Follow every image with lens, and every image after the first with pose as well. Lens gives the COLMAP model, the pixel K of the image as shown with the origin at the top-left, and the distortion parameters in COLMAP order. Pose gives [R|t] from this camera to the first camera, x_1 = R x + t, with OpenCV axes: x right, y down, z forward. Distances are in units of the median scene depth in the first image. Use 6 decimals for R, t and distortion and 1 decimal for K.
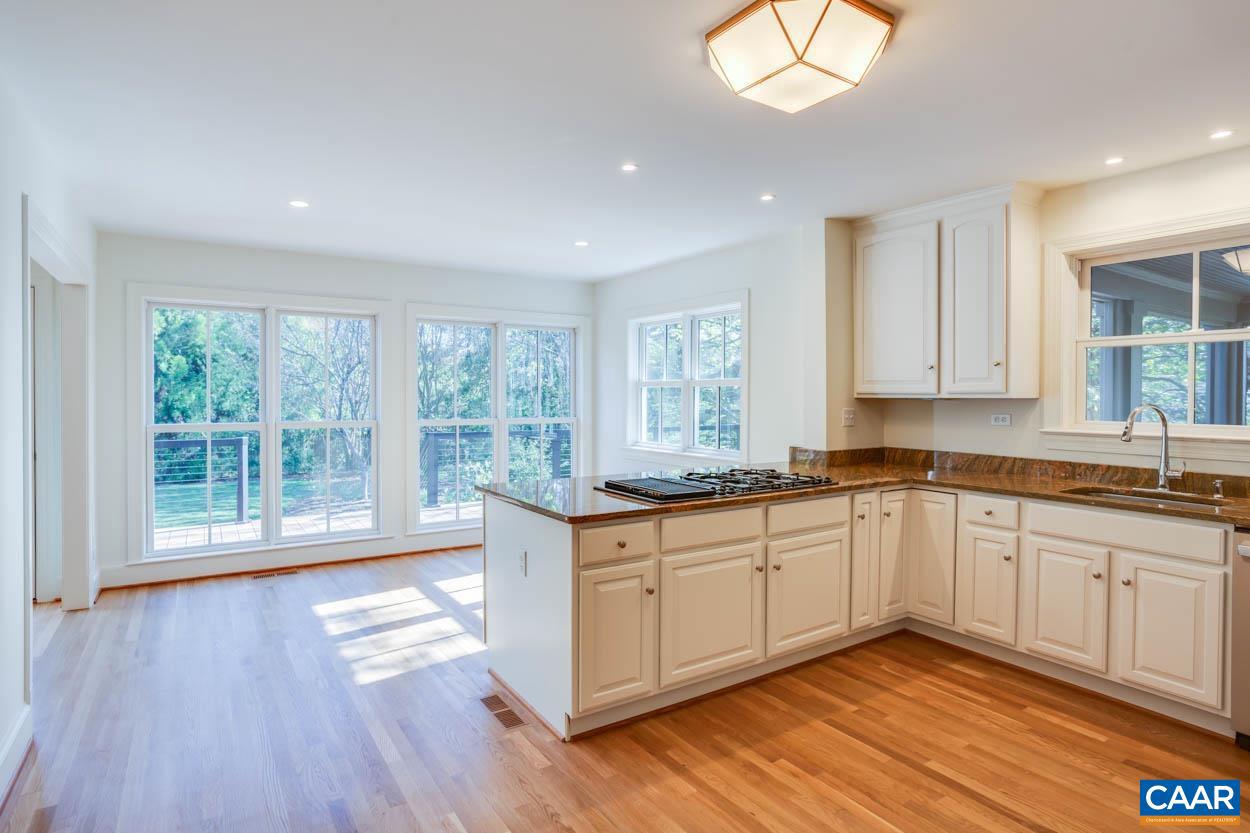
lens RADIAL K [[613.7, 0, 629.3], [0, 613.7, 401.0], [0, 0, 1]] dist [-0.023719, 0.000088]
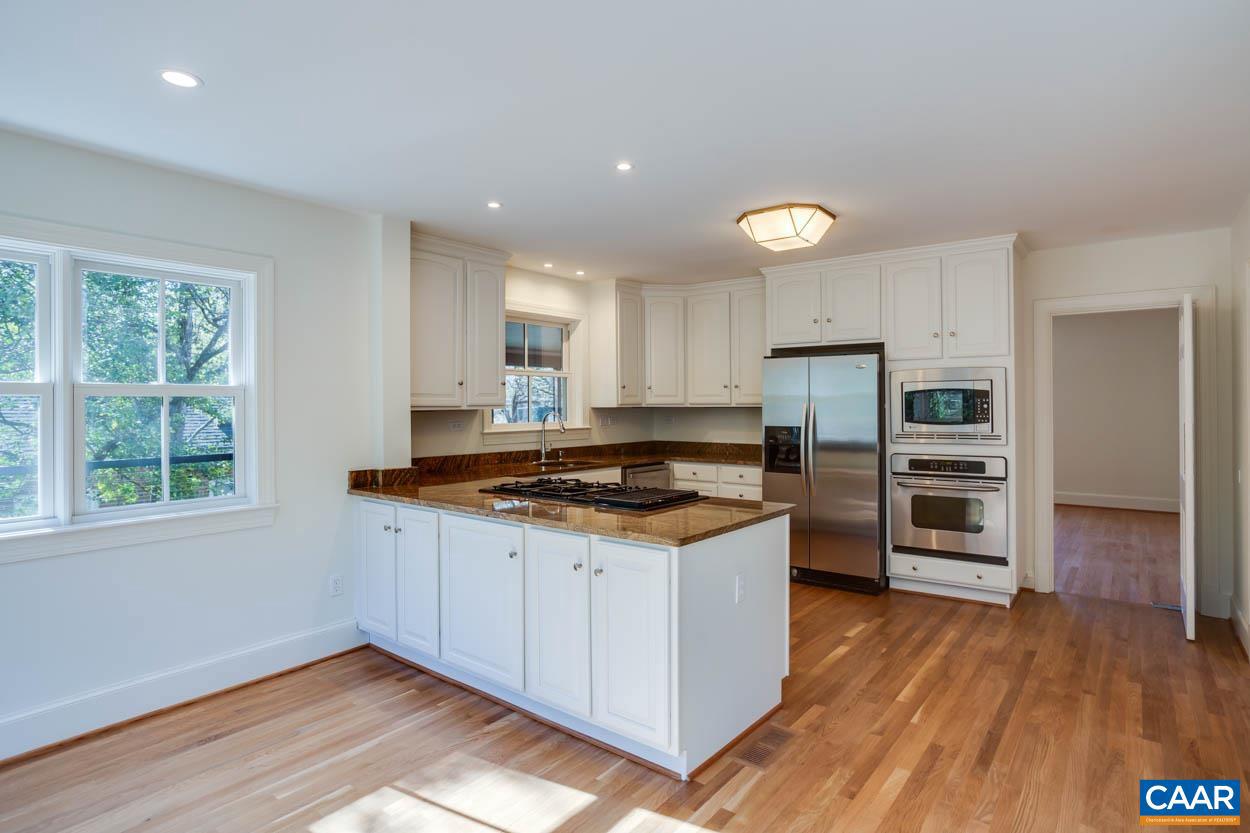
lens RADIAL K [[613.7, 0, 629.3], [0, 613.7, 401.0], [0, 0, 1]] dist [-0.023719, 0.000088]
pose [[-0.243990, 0.005893, 0.969760, -0.902782], [0.019682, 0.999806, -0.001123, -0.017082], [-0.969578, 0.018813, -0.244058, 1.207051]]
